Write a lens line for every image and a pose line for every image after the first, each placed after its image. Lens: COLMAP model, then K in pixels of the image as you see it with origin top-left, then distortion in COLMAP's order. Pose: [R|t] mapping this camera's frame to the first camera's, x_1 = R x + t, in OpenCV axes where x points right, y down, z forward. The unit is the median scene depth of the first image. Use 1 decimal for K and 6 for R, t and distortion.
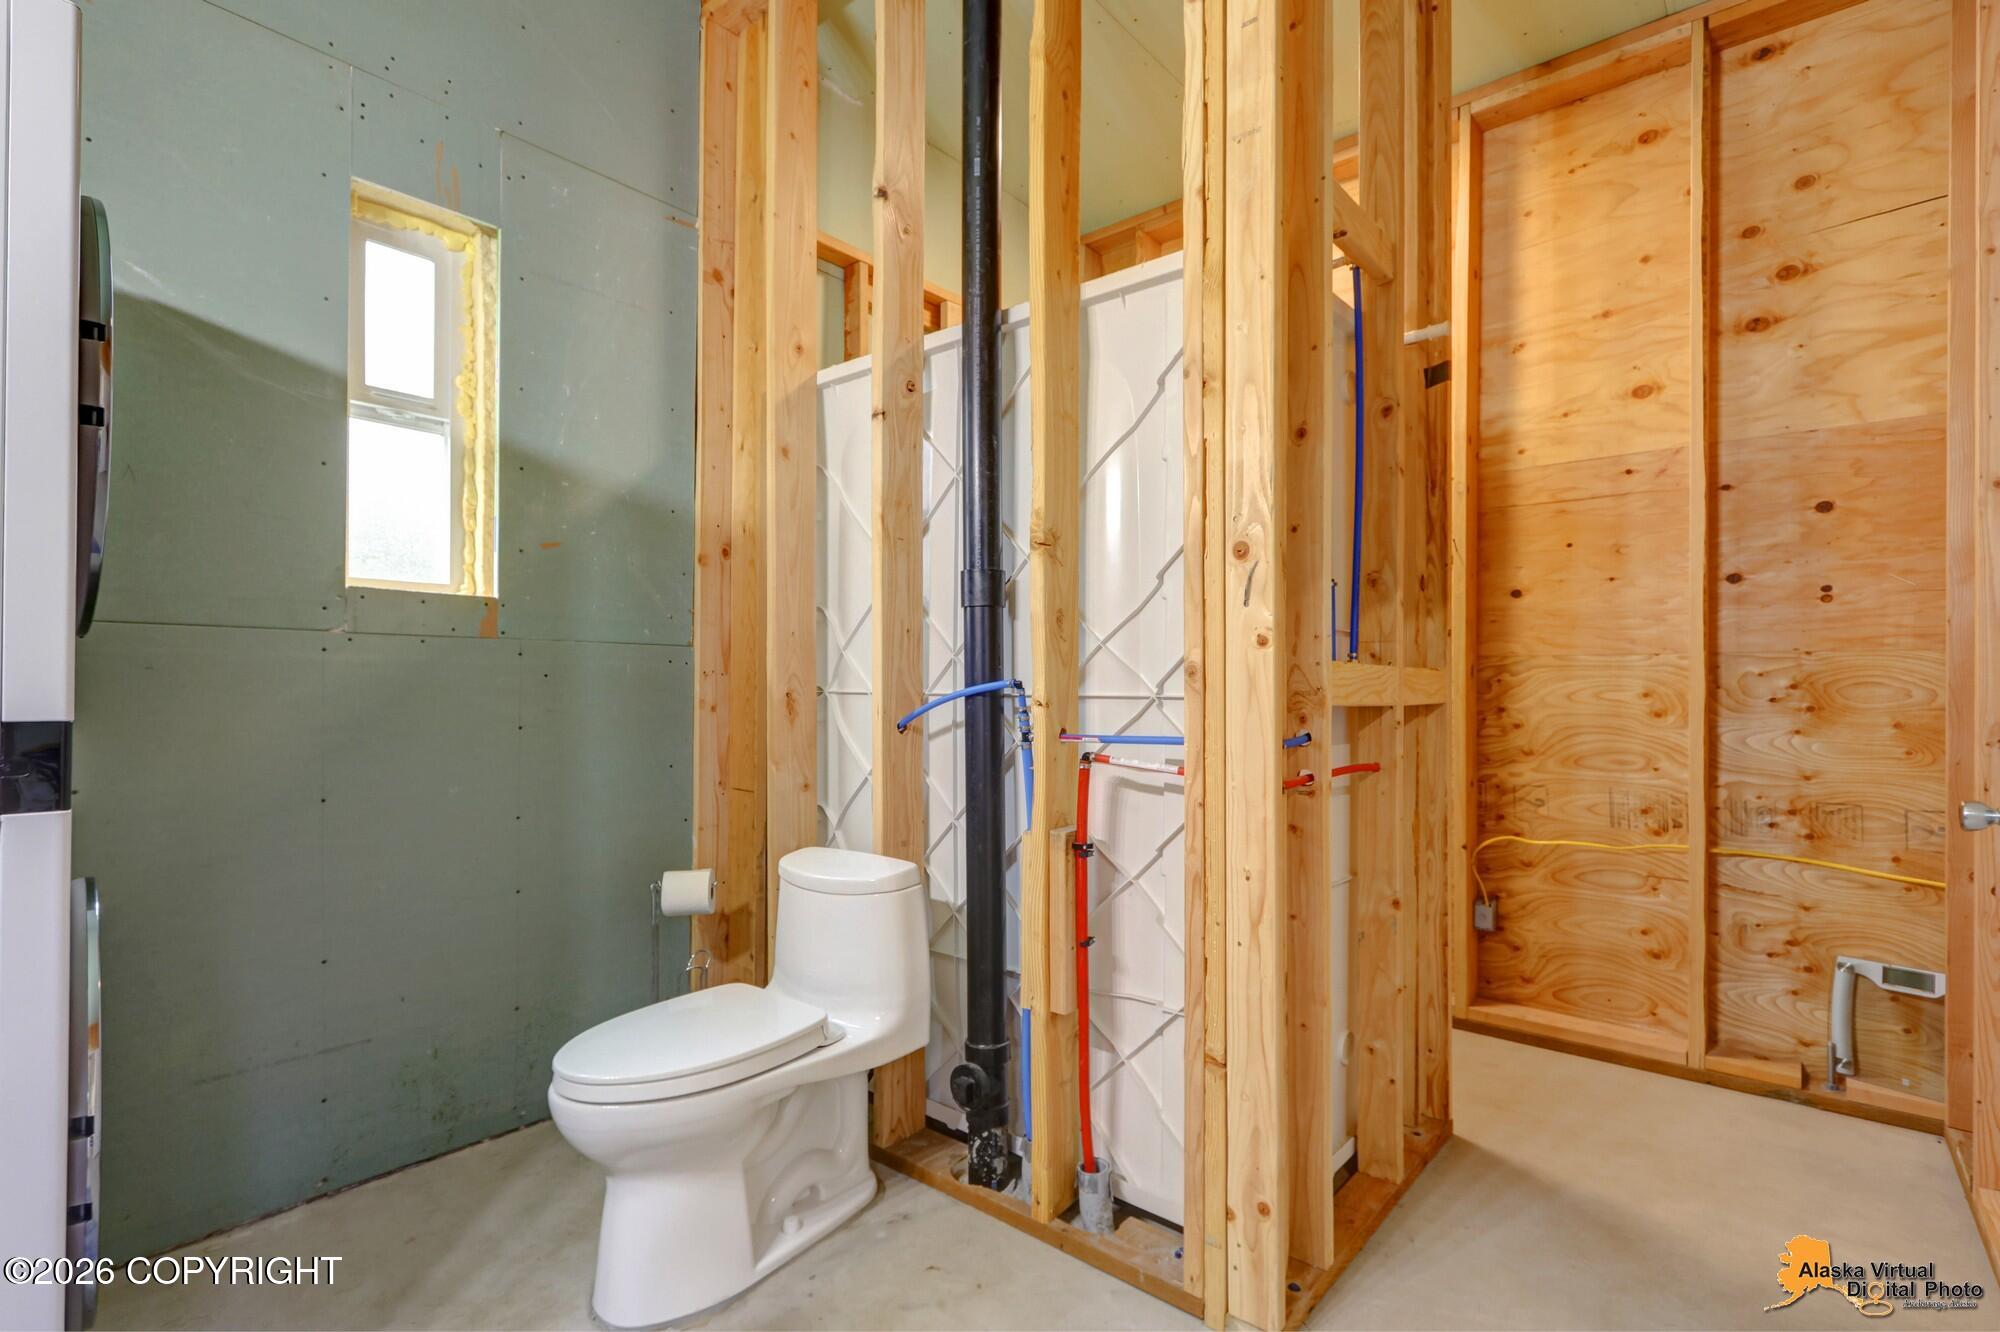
lens RADIAL K [[934.6, 0, 1009.5], [0, 934.6, 690.8], [0, 0, 1]] dist [0.001070, -0.000108]
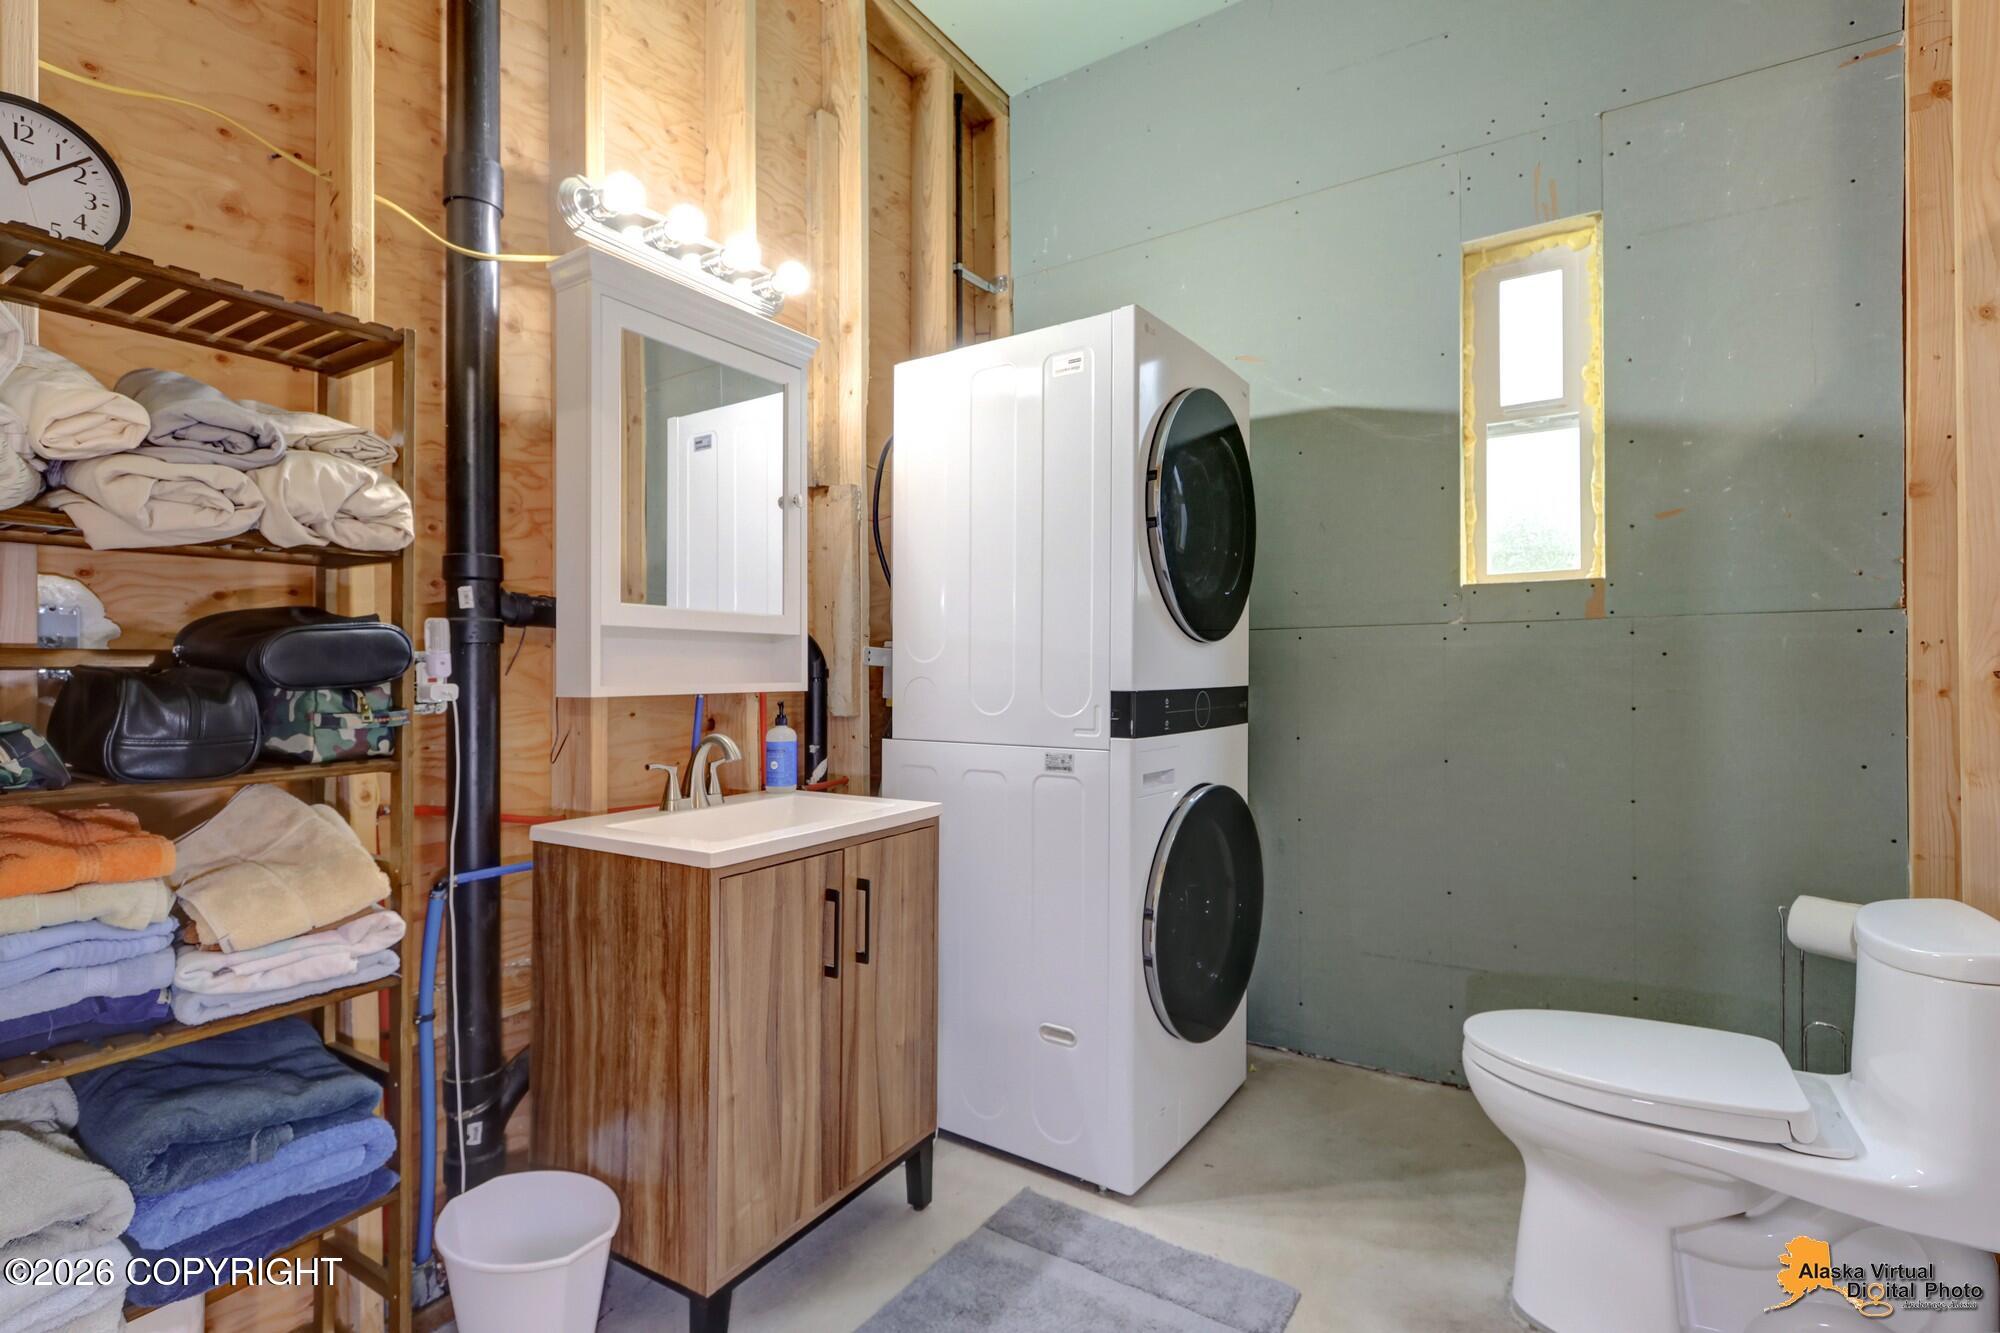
lens RADIAL K [[949.2, 0, 999.1], [0, 949.2, 668.9], [0, 0, 1]] dist [0.000184, -0.001417]
pose [[0.120041, -0.011396, -0.992704, 0.383112], [0.004048, 0.999931, -0.010990, 0.006695], [0.992761, -0.002700, 0.120079, 0.236203]]
